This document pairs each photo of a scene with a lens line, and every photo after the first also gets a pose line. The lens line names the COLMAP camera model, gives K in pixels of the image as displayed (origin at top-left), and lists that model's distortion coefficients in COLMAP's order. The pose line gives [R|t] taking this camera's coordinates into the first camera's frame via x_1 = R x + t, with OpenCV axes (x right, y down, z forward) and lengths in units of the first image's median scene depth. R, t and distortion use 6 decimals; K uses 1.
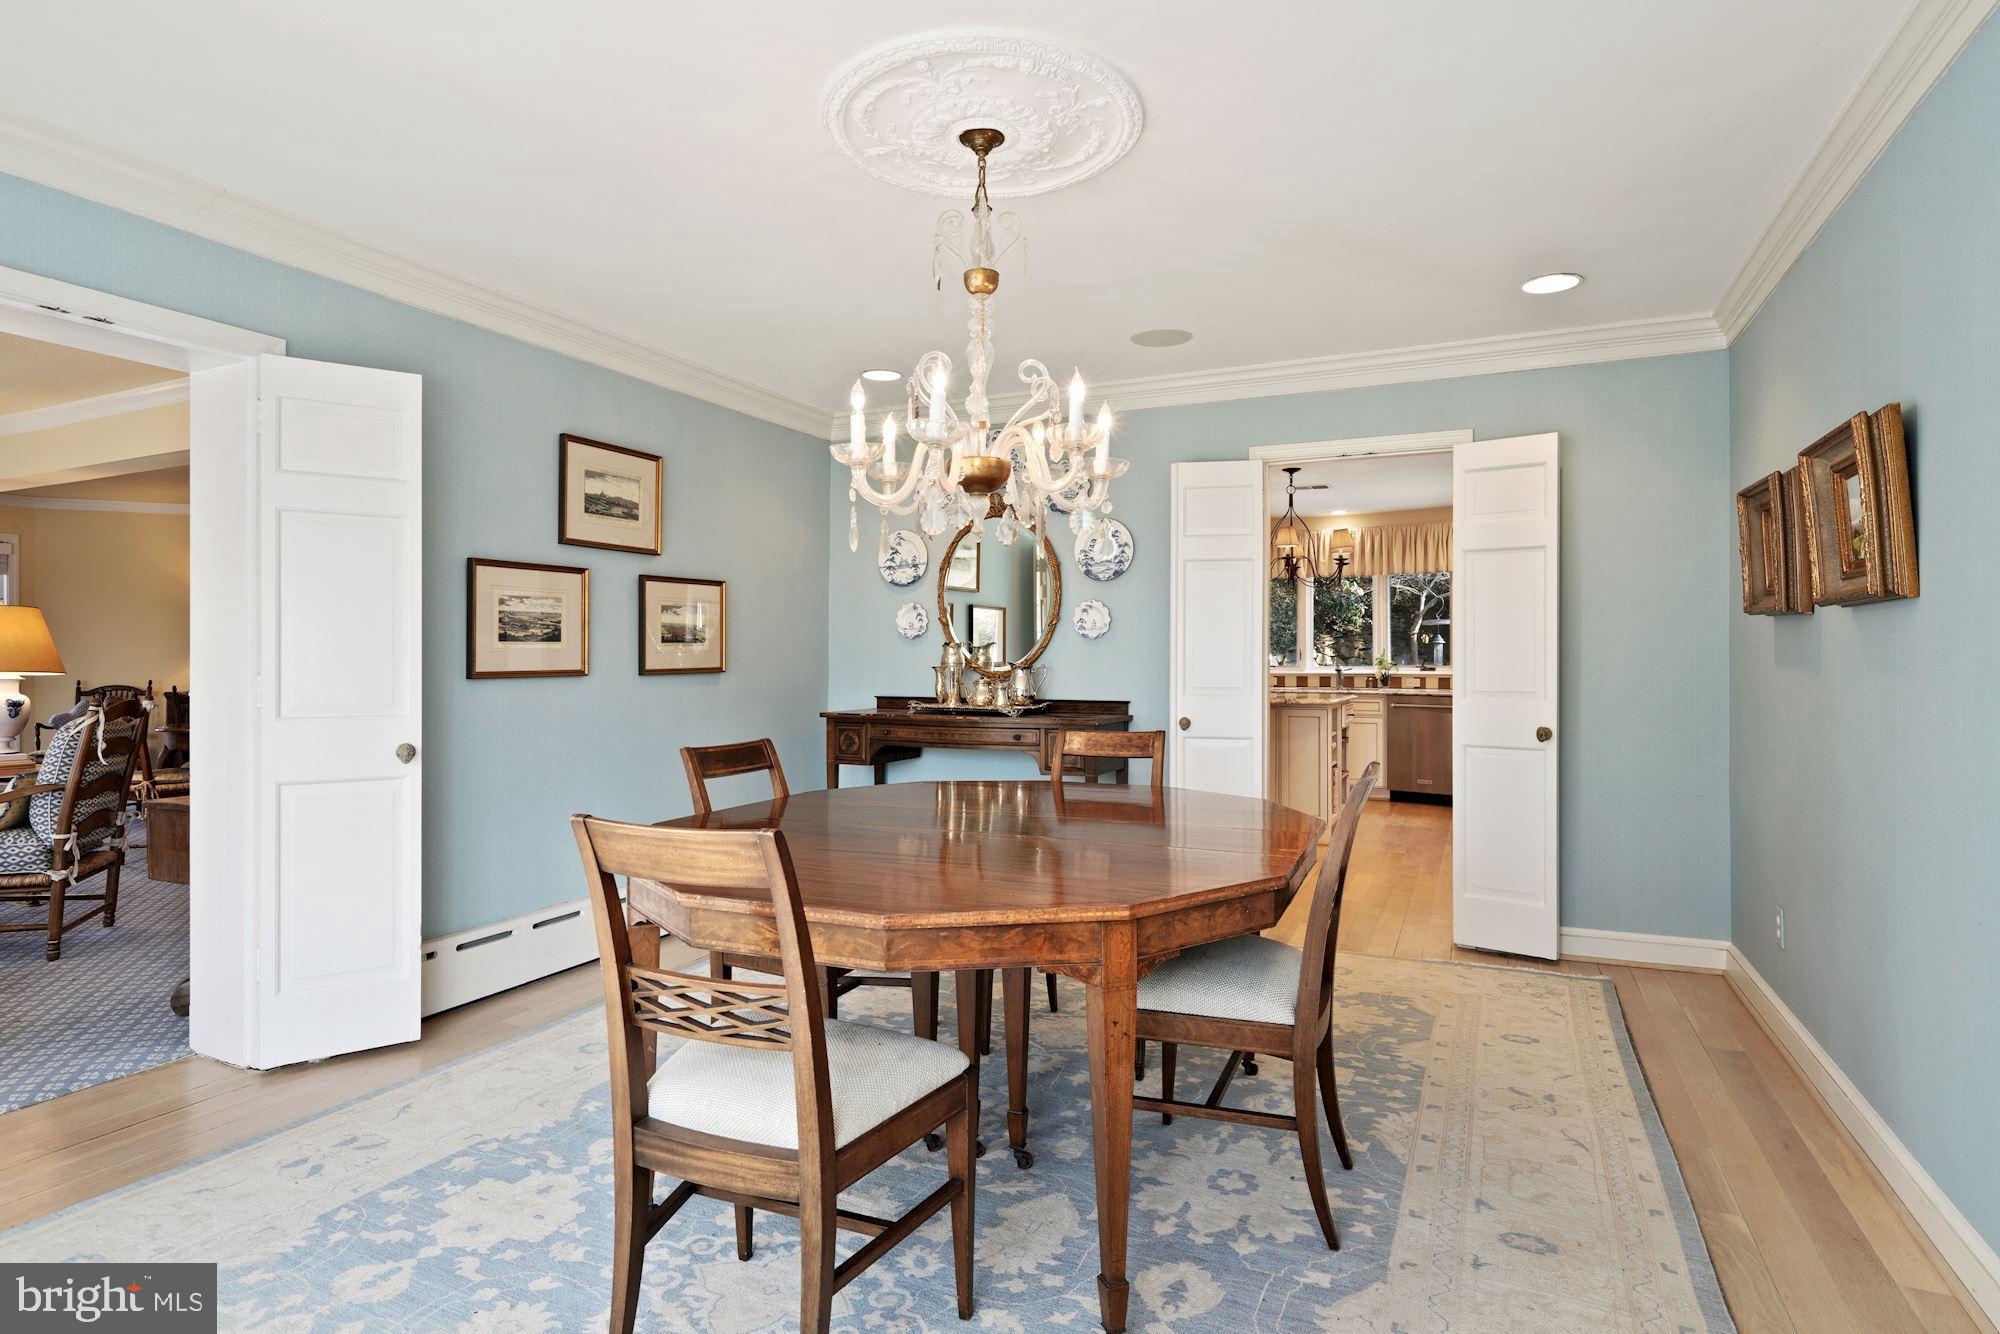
lens RADIAL K [[1028.7, 0, 991.2], [0, 1028.7, 655.9], [0, 0, 1]] dist [0.000070, 0.000161]
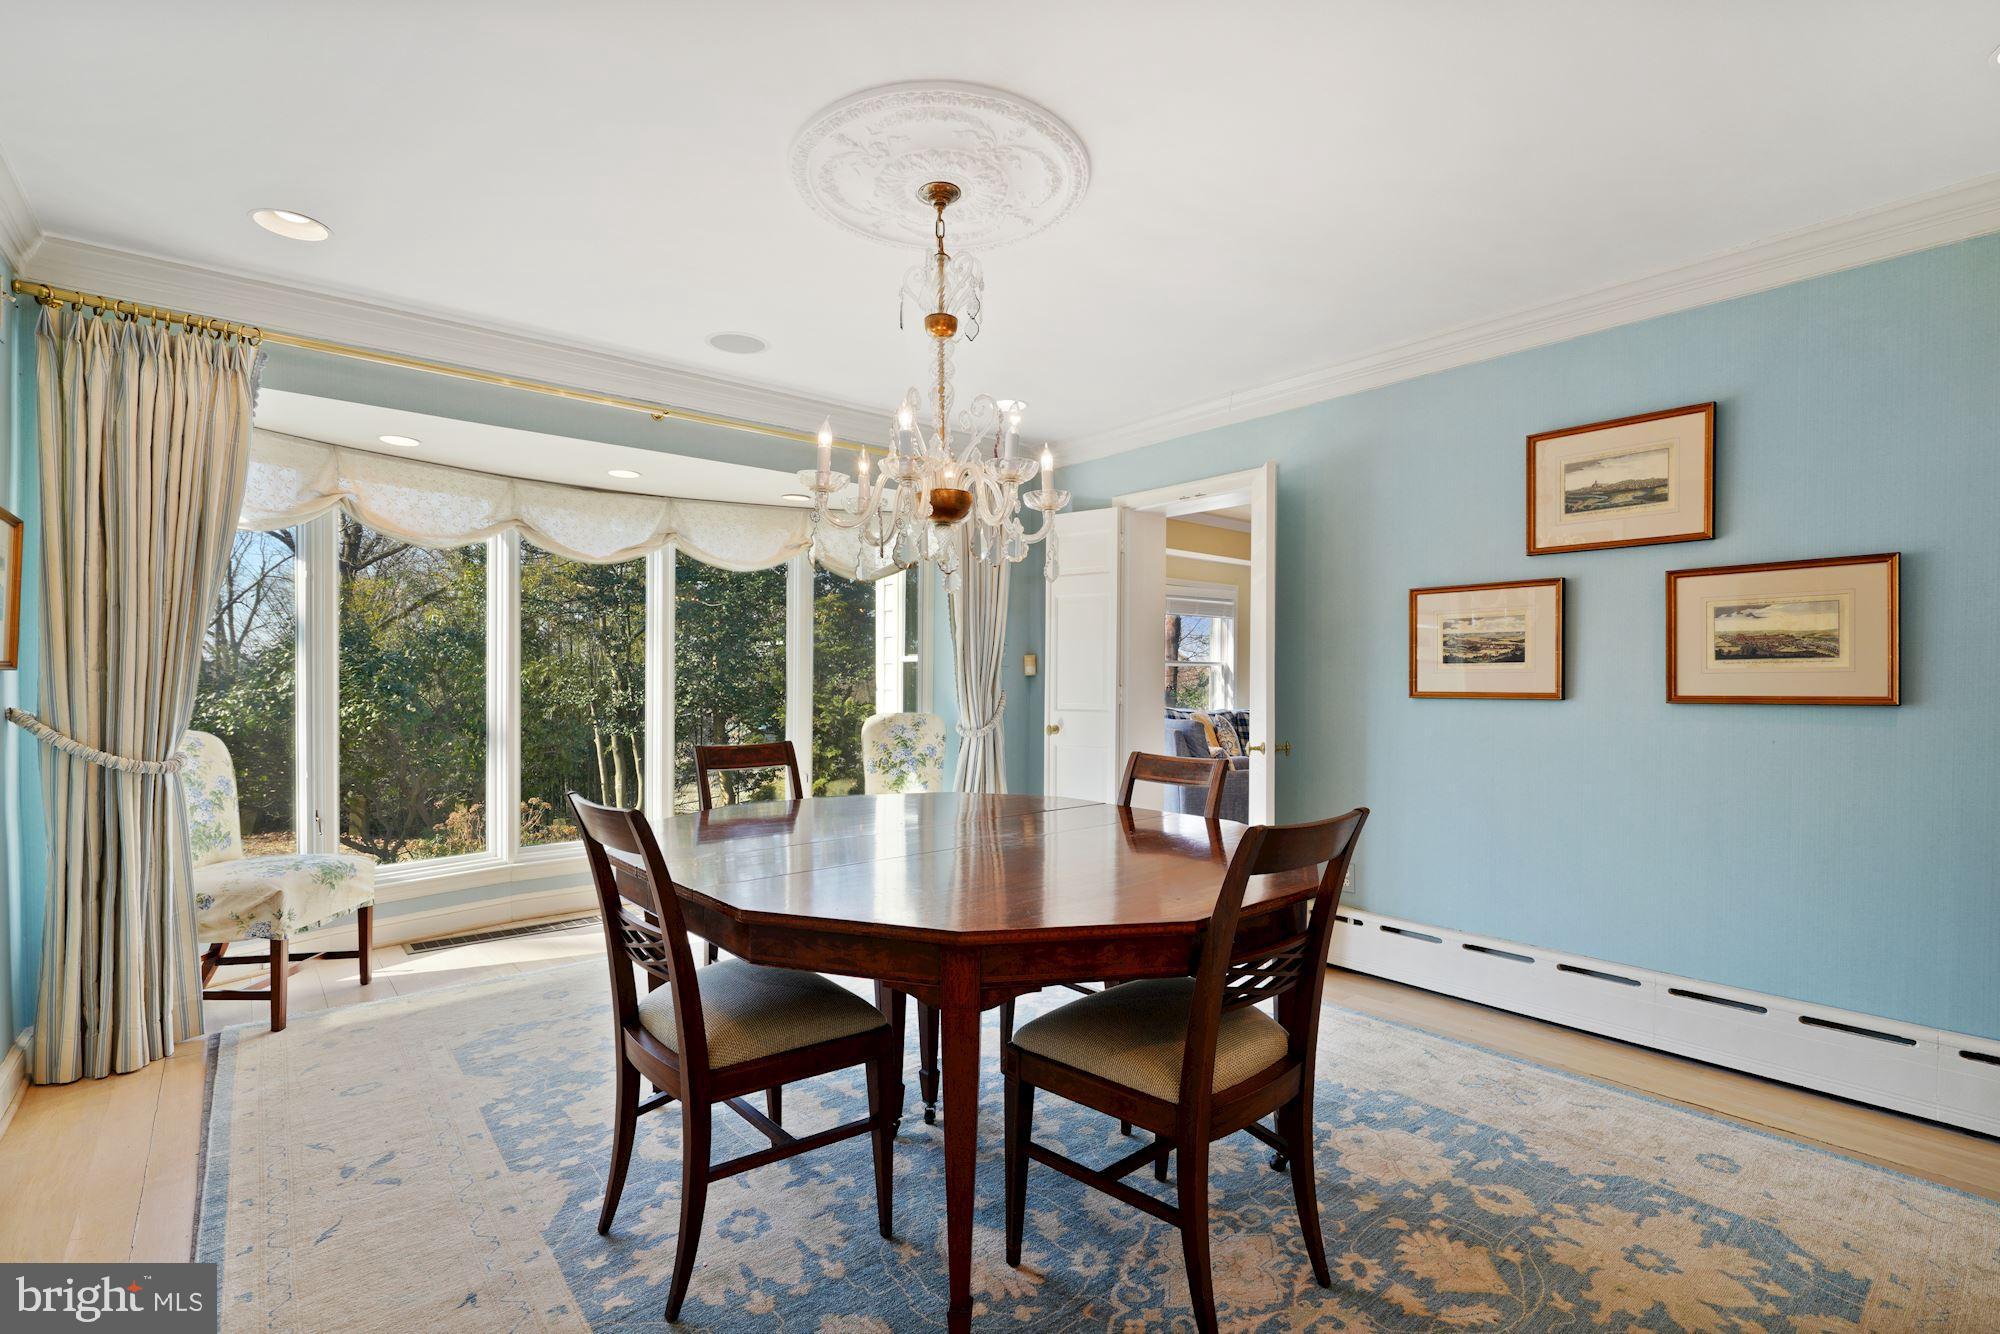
lens RADIAL K [[920.2, 0, 994.5], [0, 920.2, 671.6], [0, 0, 1]] dist [-0.001241, -0.000070]
pose [[-0.398647, -0.002175, -0.917102, 0.546210], [0.001816, 0.999993, -0.003161, -0.003429], [0.917103, -0.002925, -0.398641, 0.914172]]
